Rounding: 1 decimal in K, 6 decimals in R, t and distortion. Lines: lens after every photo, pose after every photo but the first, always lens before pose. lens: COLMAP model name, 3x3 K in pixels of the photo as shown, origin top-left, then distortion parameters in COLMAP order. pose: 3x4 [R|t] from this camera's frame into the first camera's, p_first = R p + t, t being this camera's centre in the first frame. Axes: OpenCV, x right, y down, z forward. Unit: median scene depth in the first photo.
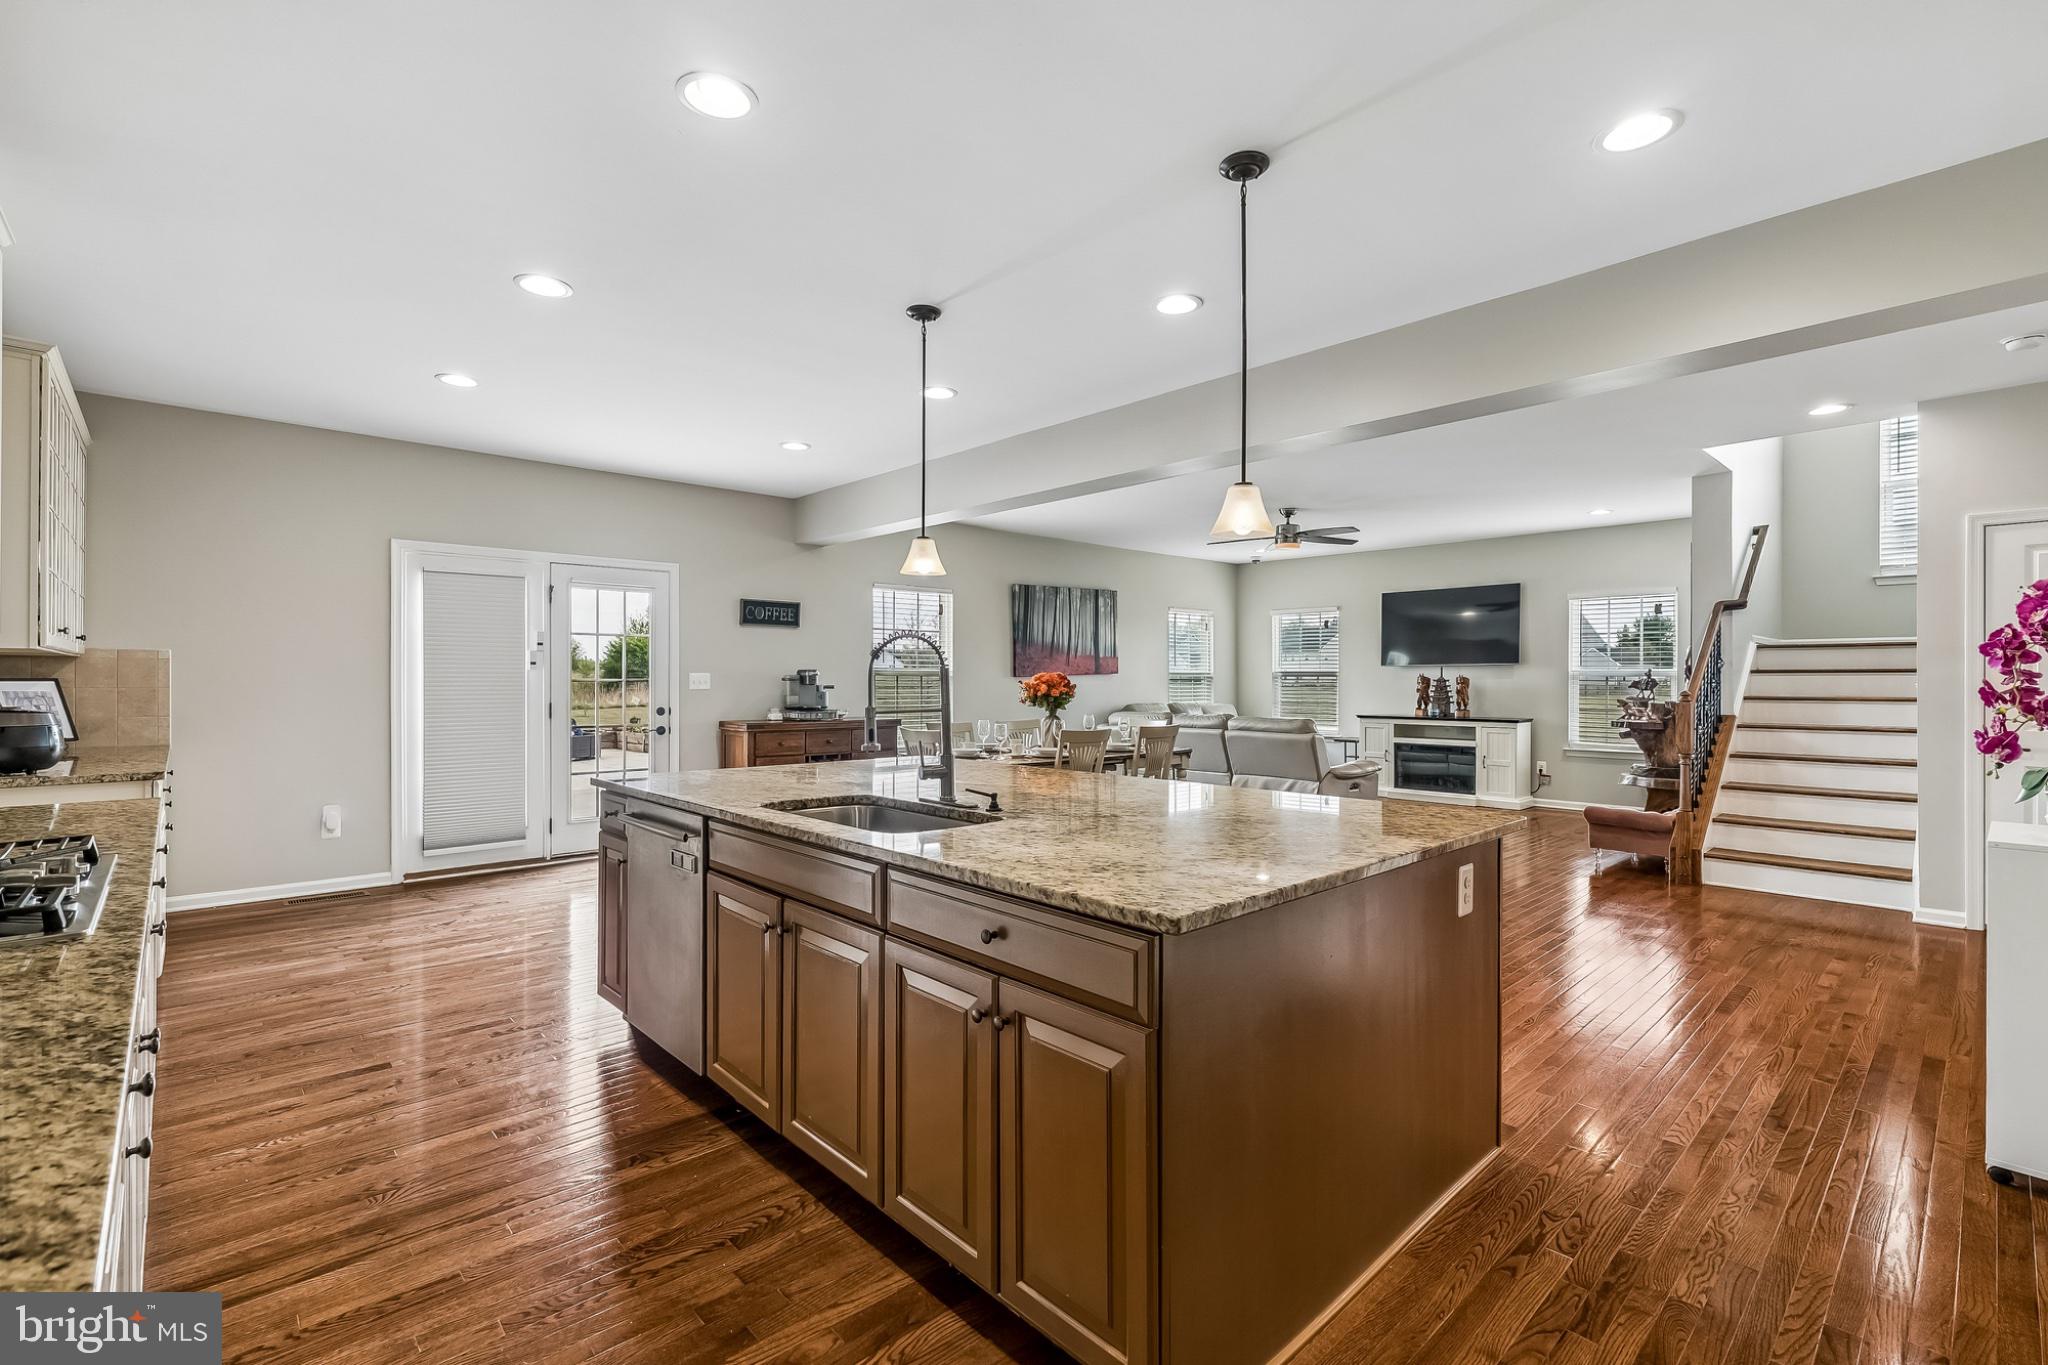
lens RADIAL K [[908.9, 0, 1023.8], [0, 908.9, 685.2], [0, 0, 1]] dist [-0.000108, 0.000046]
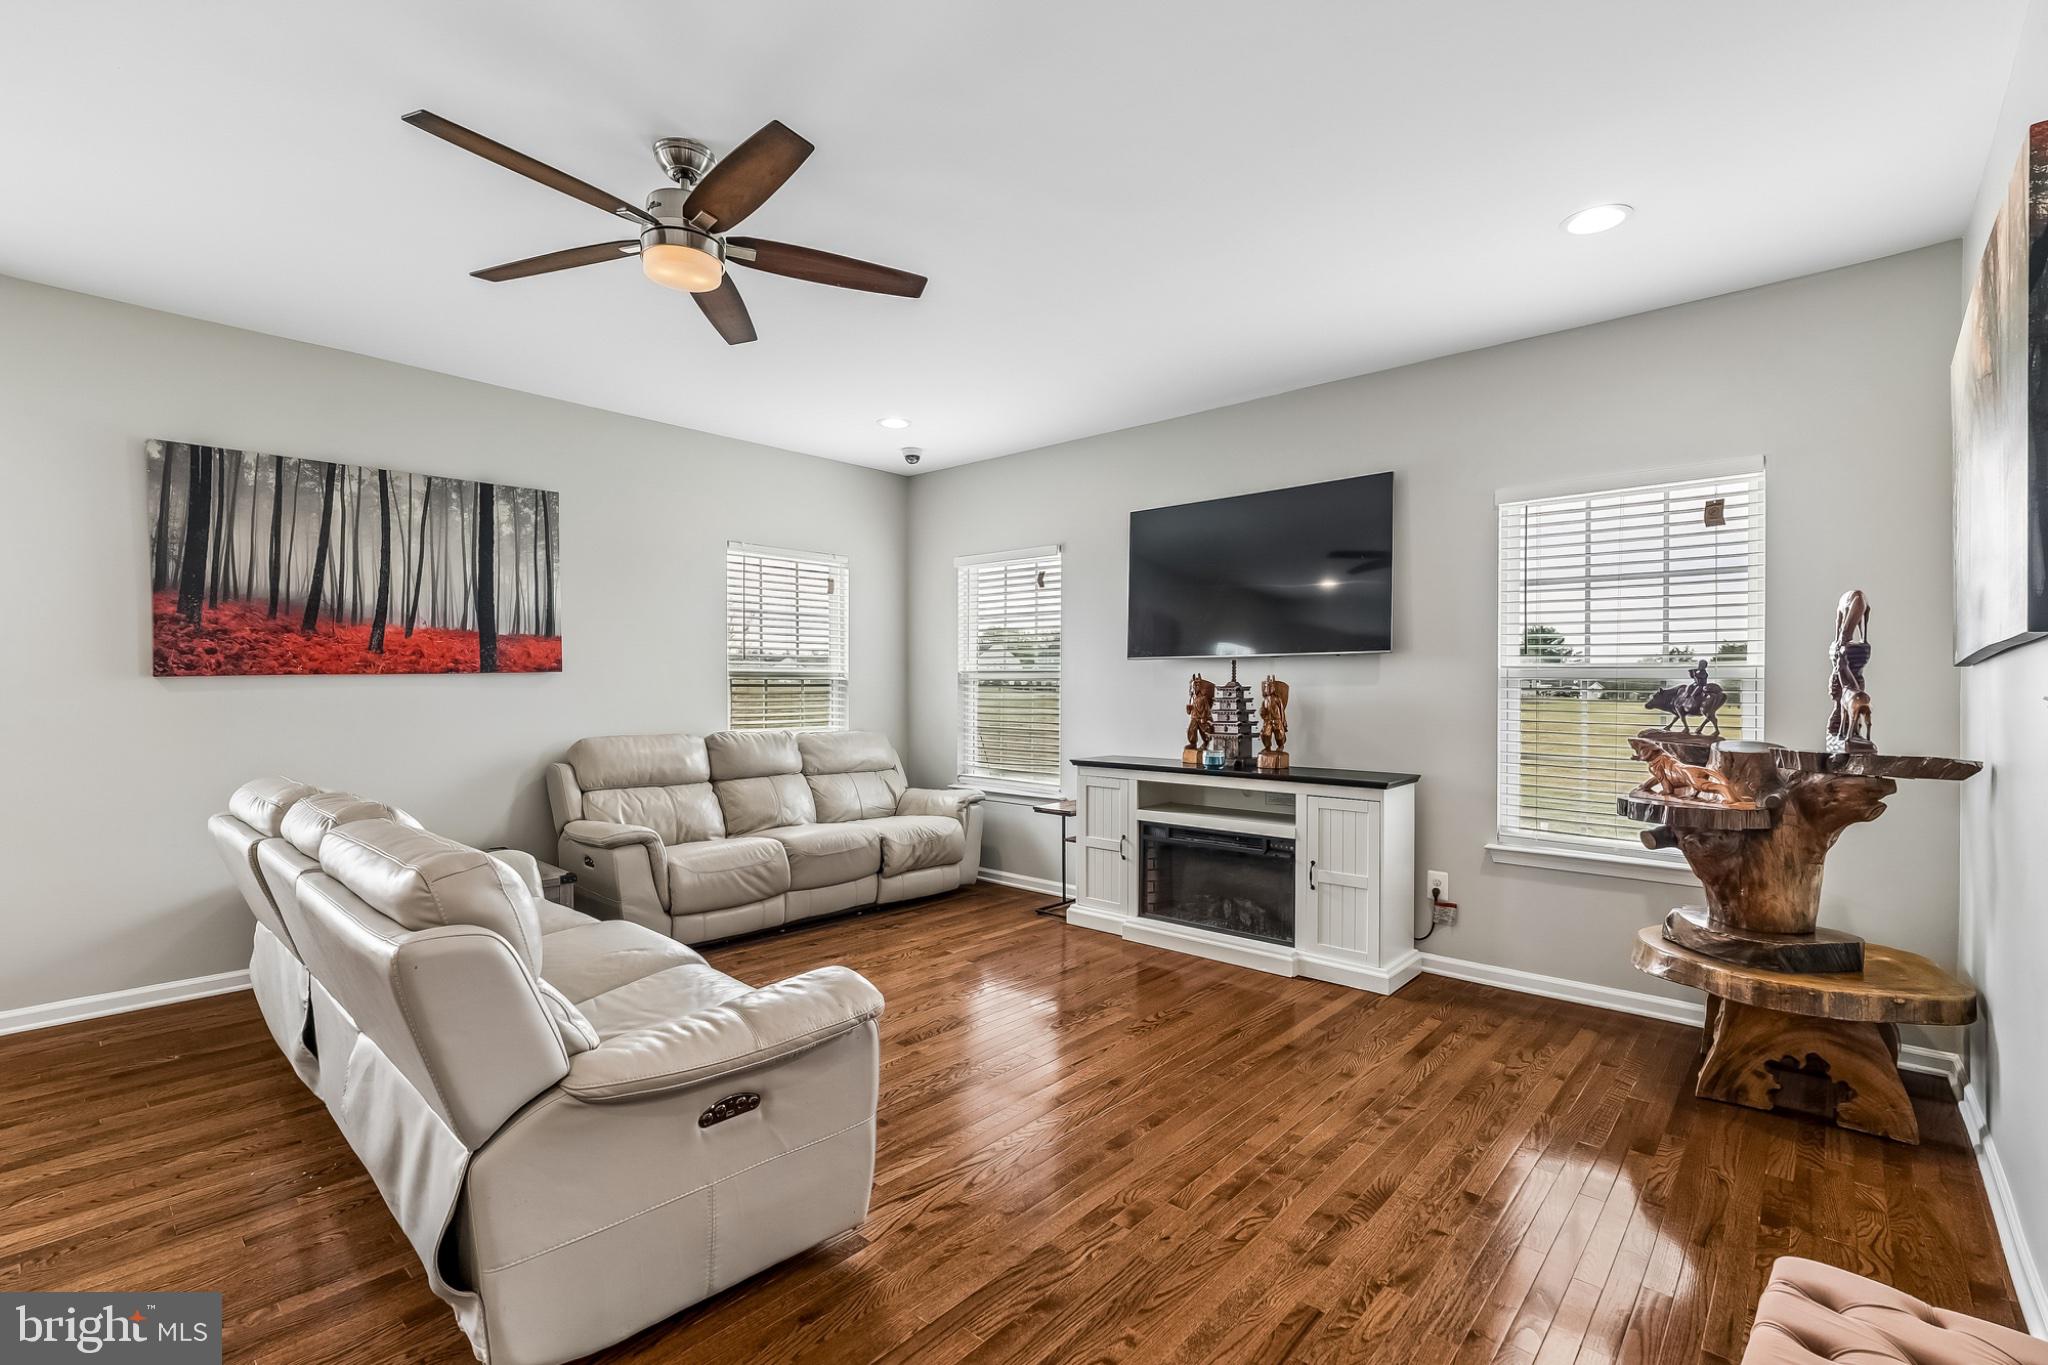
lens RADIAL K [[908.9, 0, 1023.8], [0, 908.9, 685.2], [0, 0, 1]] dist [-0.000108, 0.000046]
pose [[0.995804, 0.000687, 0.091506, 0.314730], [-0.000213, 0.999986, -0.005193, -0.004487], [-0.091509, 0.005152, 0.995791, 0.554147]]
